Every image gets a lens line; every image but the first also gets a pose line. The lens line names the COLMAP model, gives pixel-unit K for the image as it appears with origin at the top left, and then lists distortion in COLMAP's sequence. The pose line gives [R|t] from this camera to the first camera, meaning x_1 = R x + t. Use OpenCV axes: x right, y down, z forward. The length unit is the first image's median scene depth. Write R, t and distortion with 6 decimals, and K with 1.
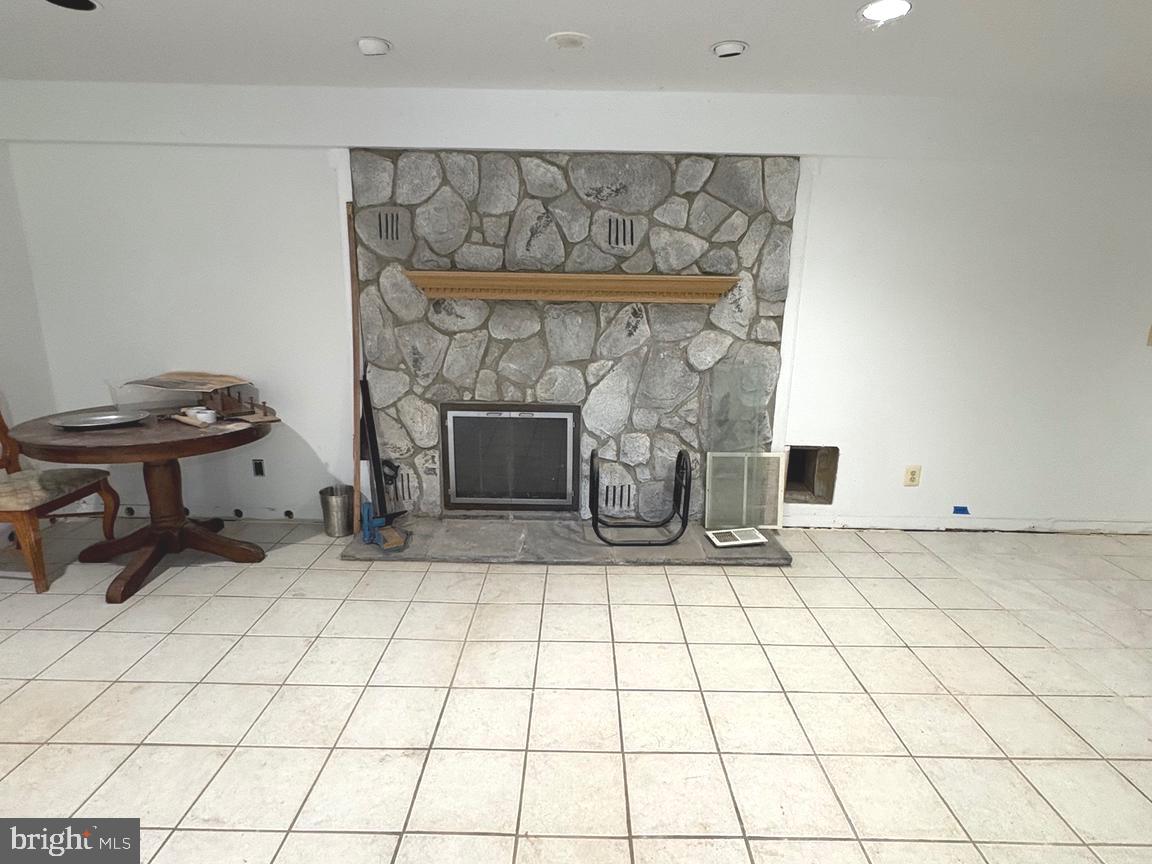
lens RADIAL K [[609.3, 0, 578.1], [0, 609.3, 432.7], [0, 0, 1]] dist [-0.008107, -0.000722]
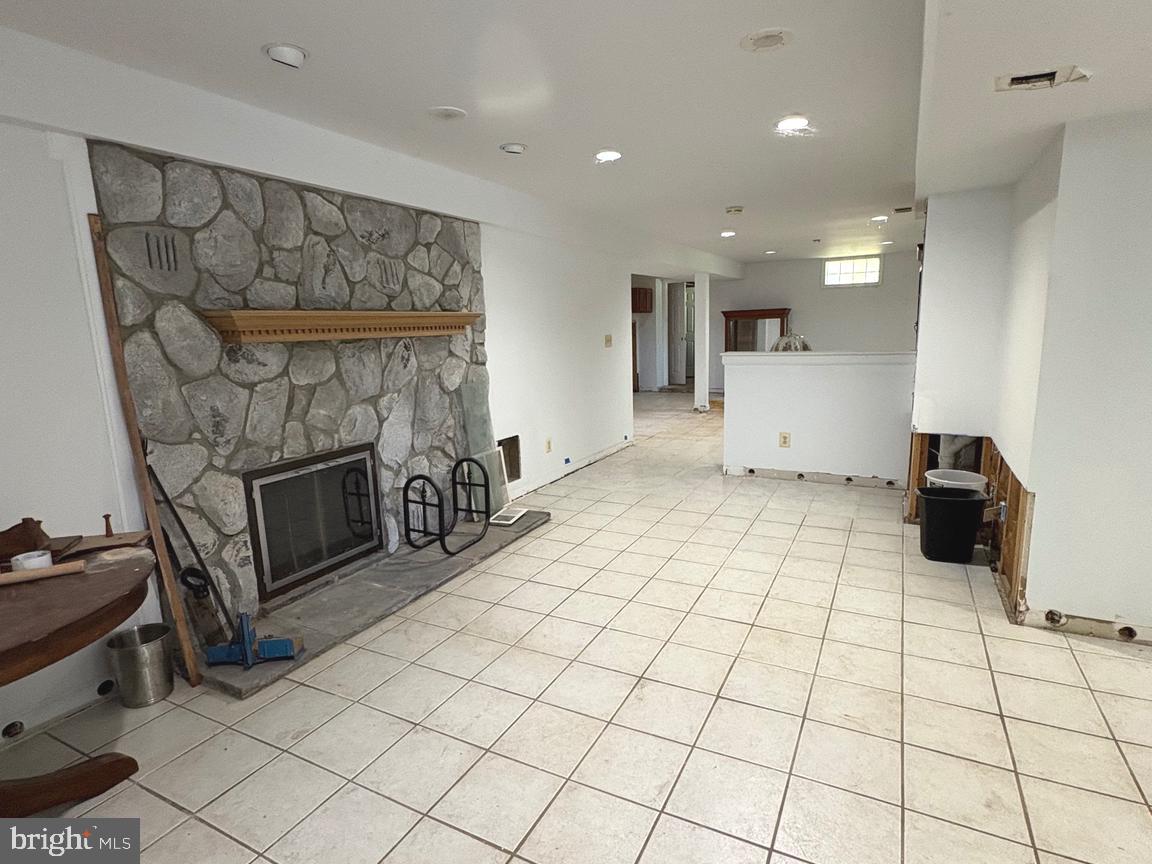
lens RADIAL K [[609.3, 0, 582.5], [0, 609.3, 432.2], [0, 0, 1]] dist [-0.008107, -0.000722]
pose [[0.455125, -0.184099, 0.871188, -0.749591], [0.245305, 0.966456, 0.076079, -0.054779], [-0.855972, 0.179081, 0.485018, 0.229894]]
